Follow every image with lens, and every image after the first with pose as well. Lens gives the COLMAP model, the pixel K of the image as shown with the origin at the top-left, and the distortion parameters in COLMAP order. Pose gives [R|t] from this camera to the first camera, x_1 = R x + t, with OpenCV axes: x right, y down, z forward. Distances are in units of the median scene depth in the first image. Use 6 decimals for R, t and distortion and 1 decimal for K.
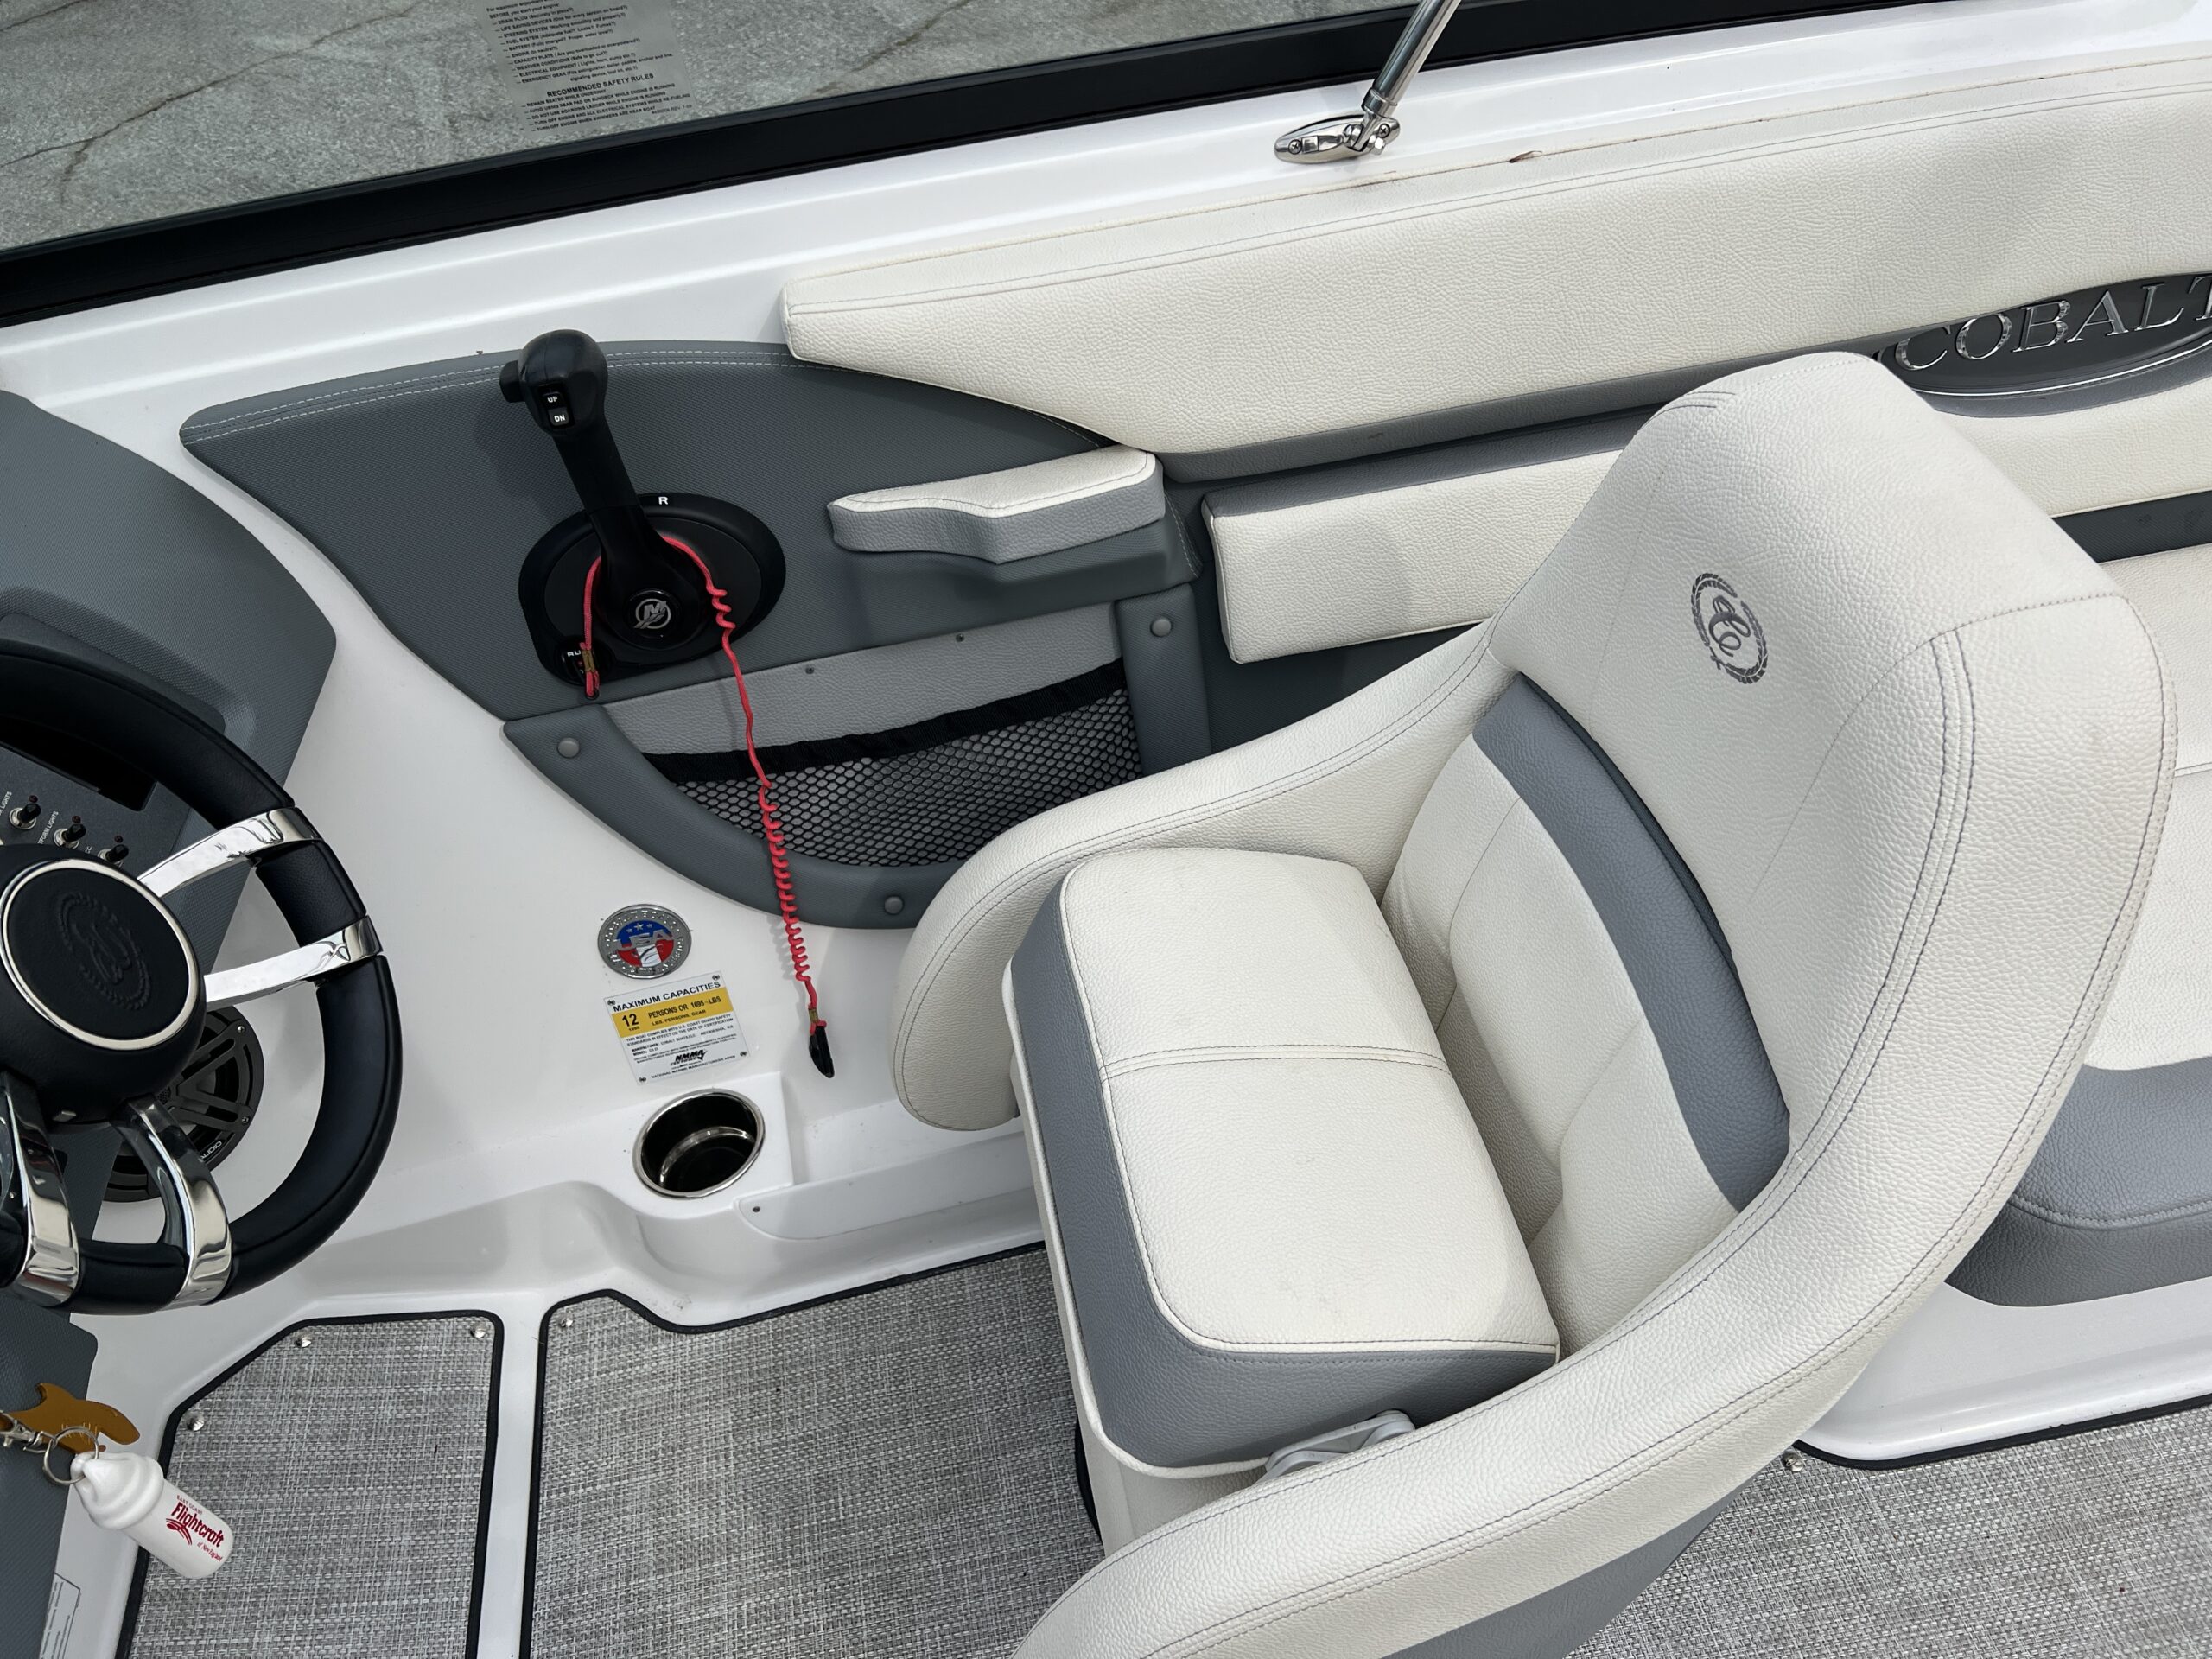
lens RADIAL K [[1635.3, 0, 1094.9], [0, 1635.3, 815.9], [0, 0, 1]] dist [0.045392, -0.049430]
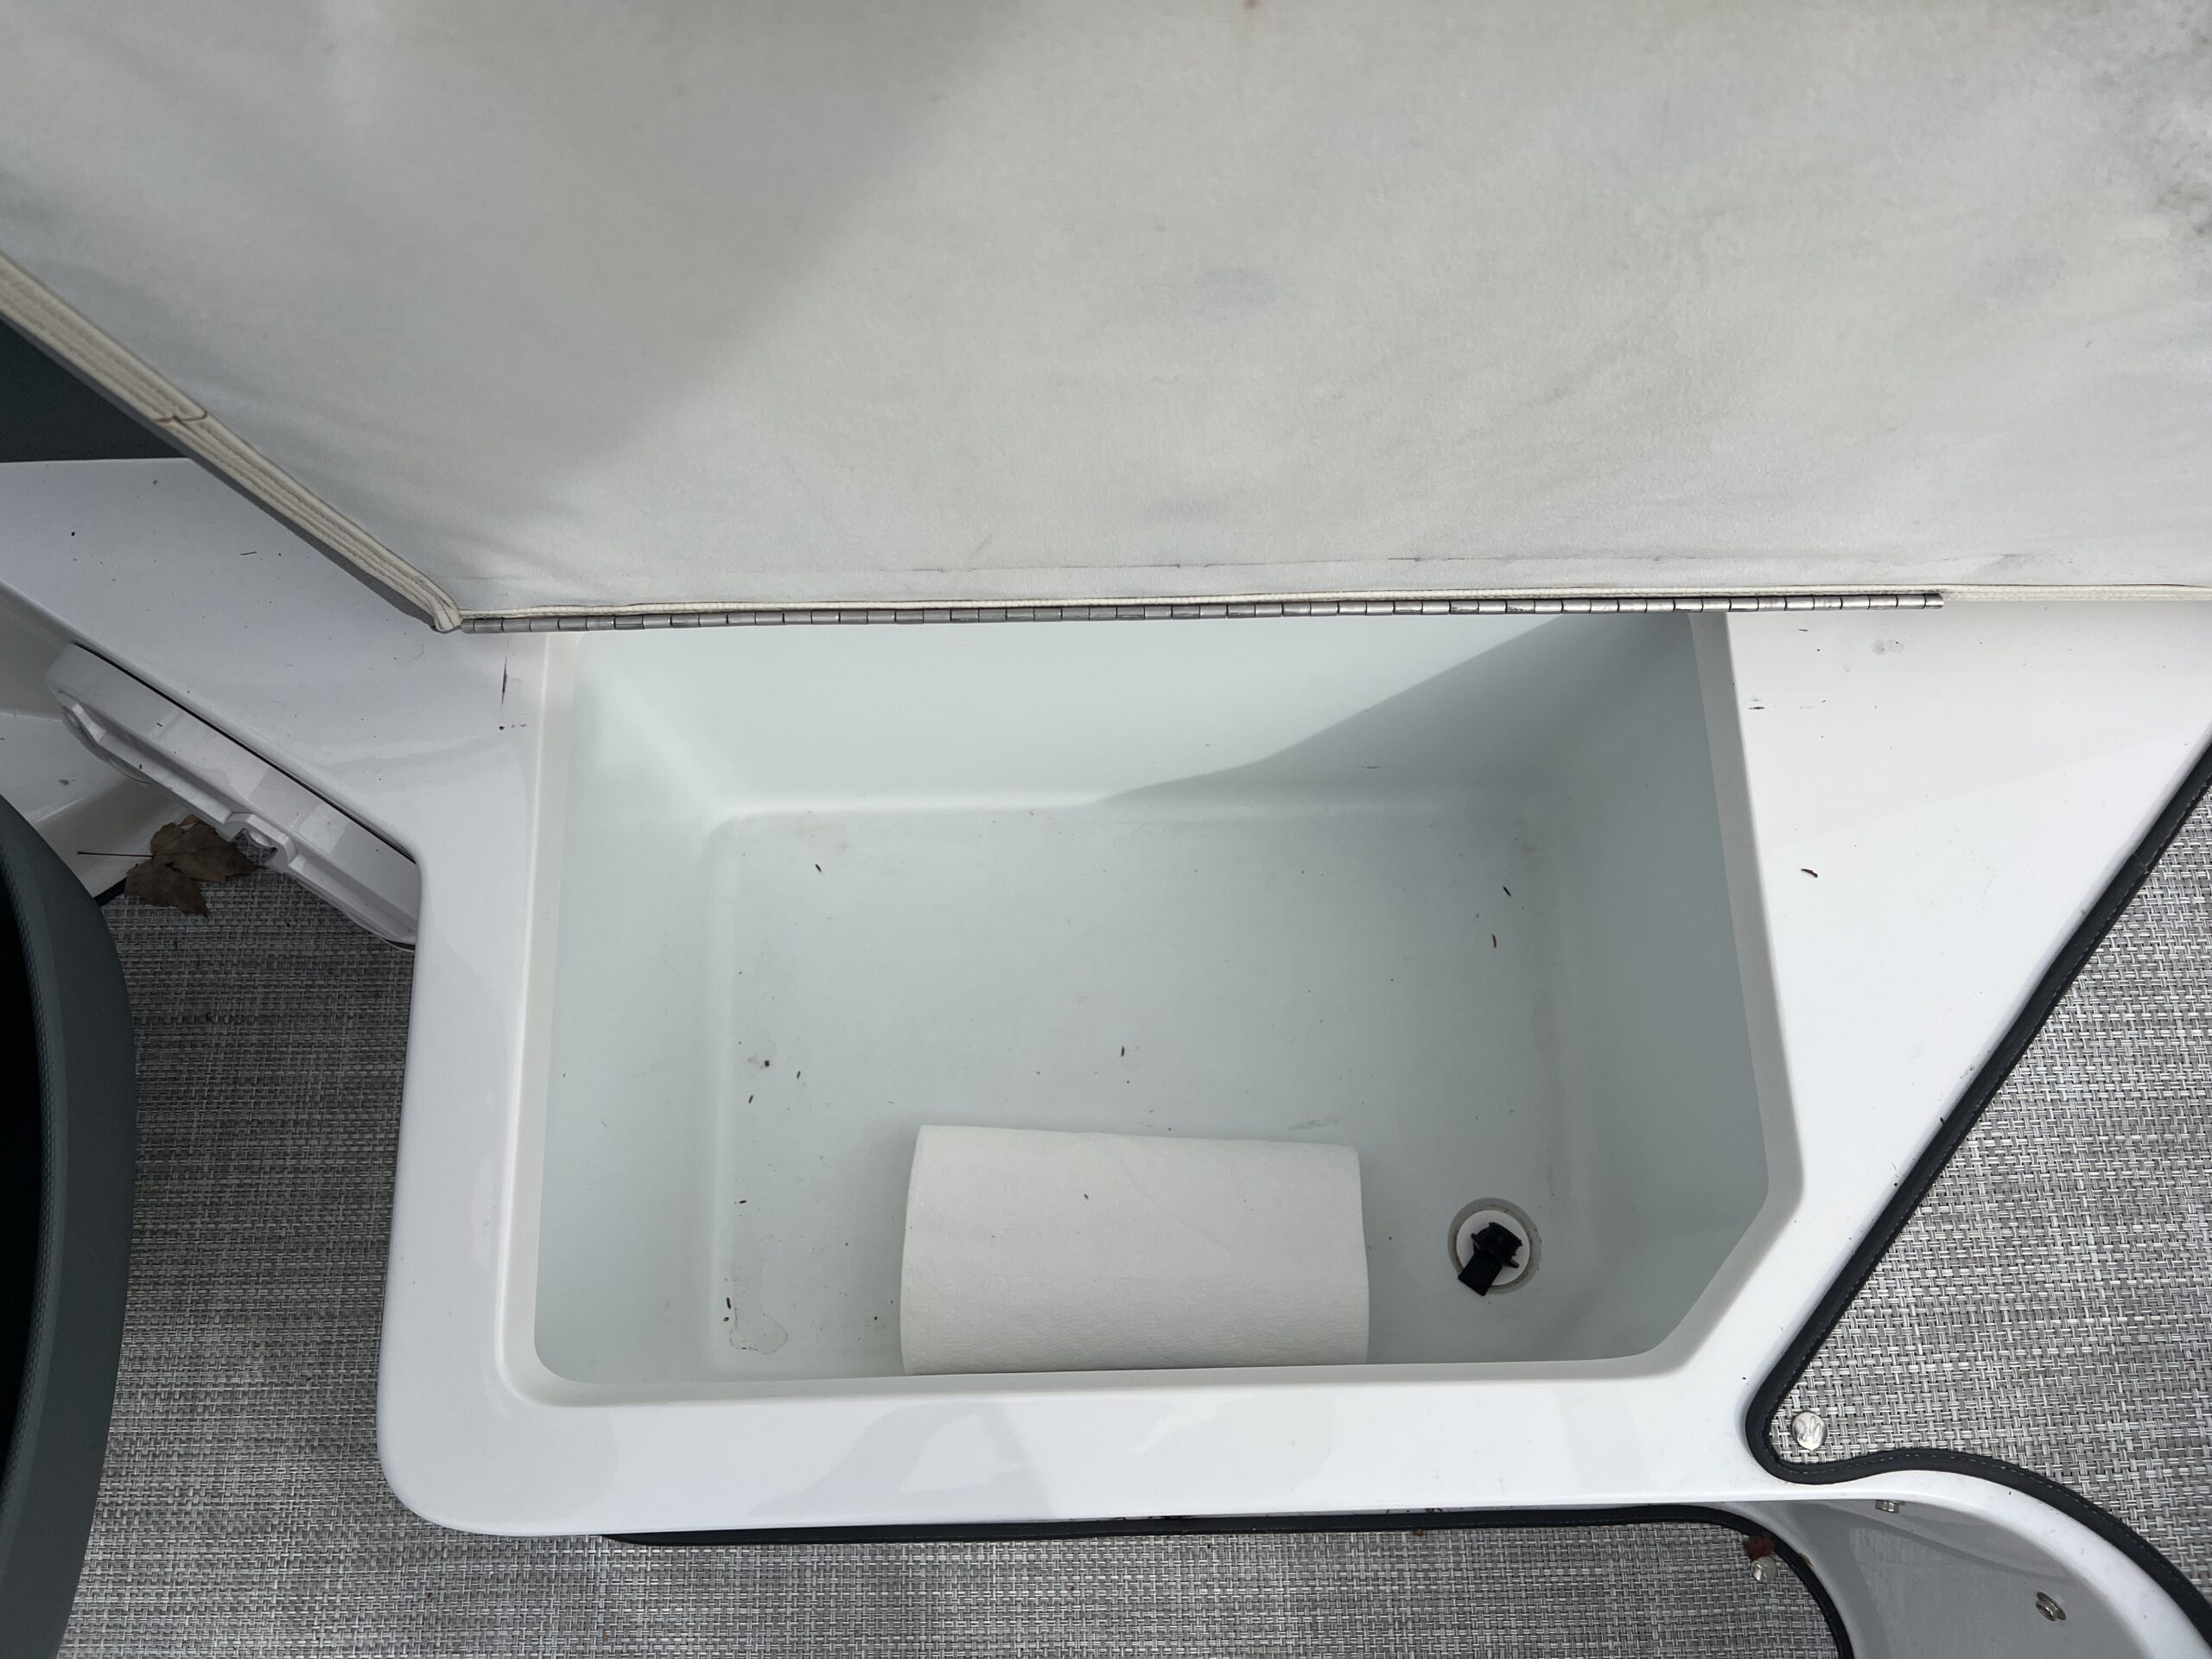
lens RADIAL K [[1642.0, 0, 1102.6], [0, 1642.0, 797.9], [0, 0, 1]] dist [0.052997, -0.063847]
pose [[0.983853, 0.169976, 0.056045, 0.586325], [-0.176591, 0.870952, 0.458538, -0.281202], [0.029128, -0.461031, 0.886906, 0.495417]]
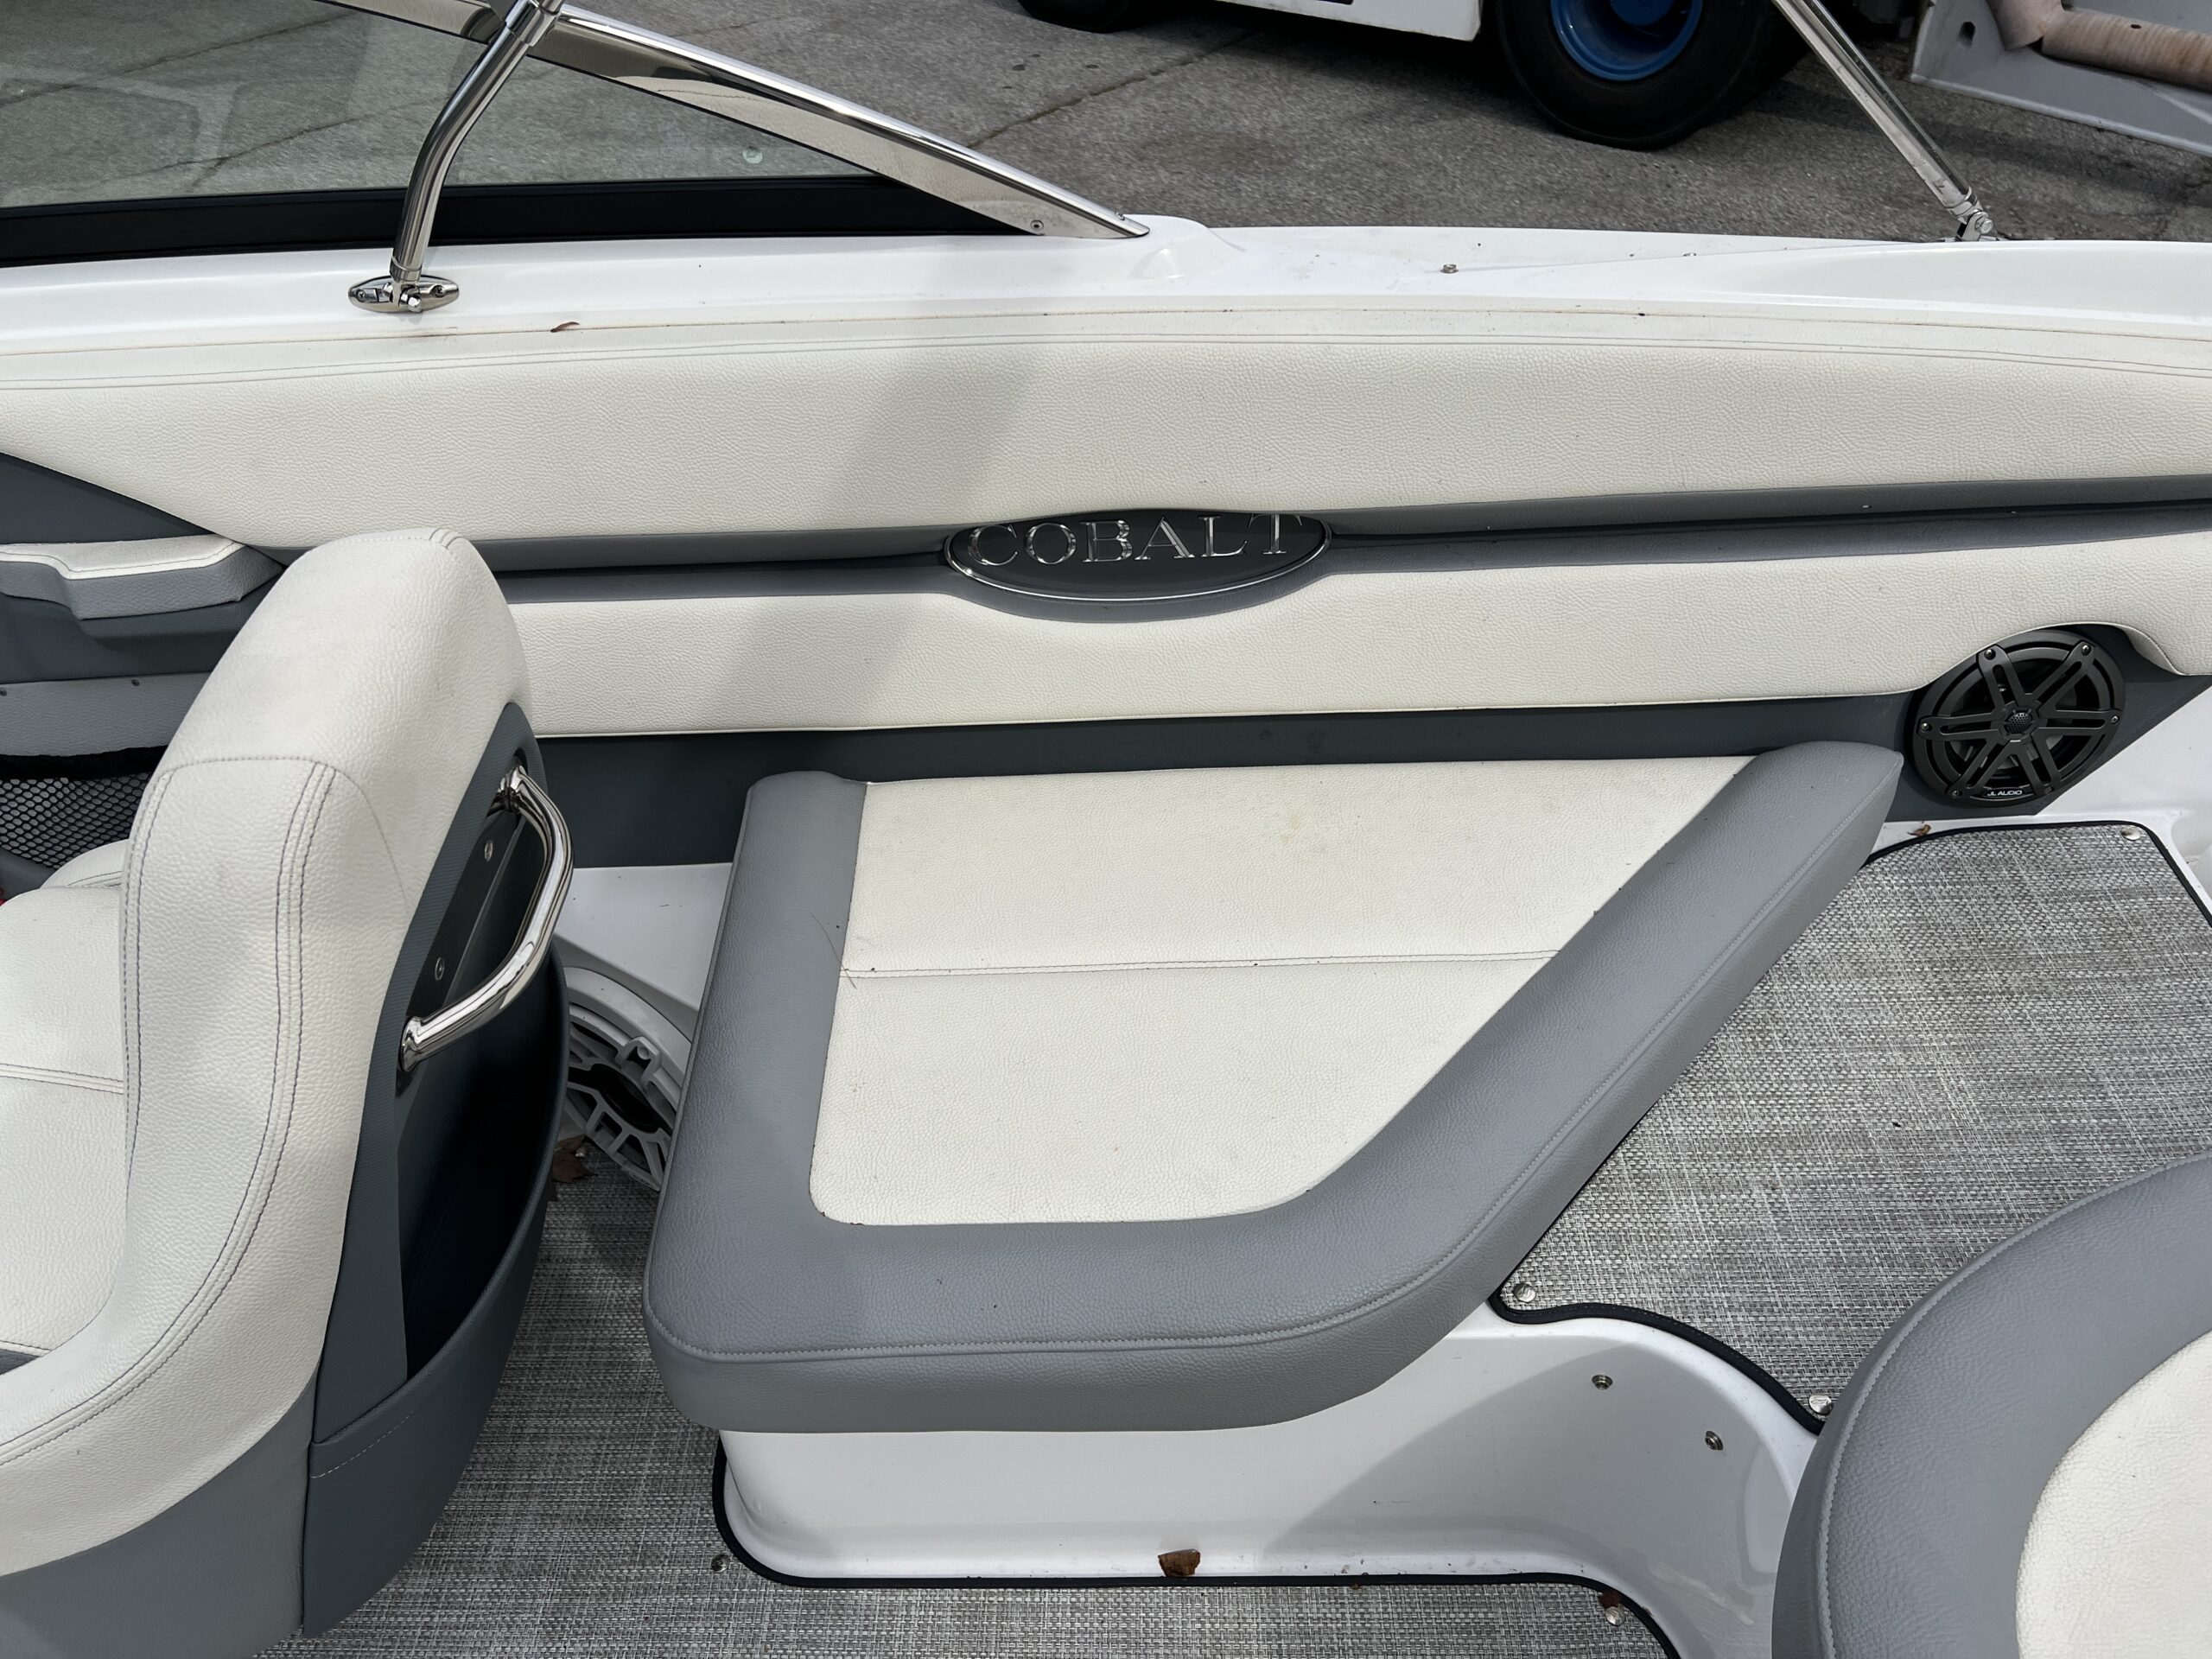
lens RADIAL K [[1648.0, 0, 1106.0], [0, 1648.0, 829.5], [0, 0, 1]] dist [0.006115, -0.000184]
pose [[0.982411, 0.150306, -0.110800, 0.717670], [-0.155348, 0.987116, -0.038328, -0.070525], [0.103612, 0.054866, 0.993103, -0.050691]]
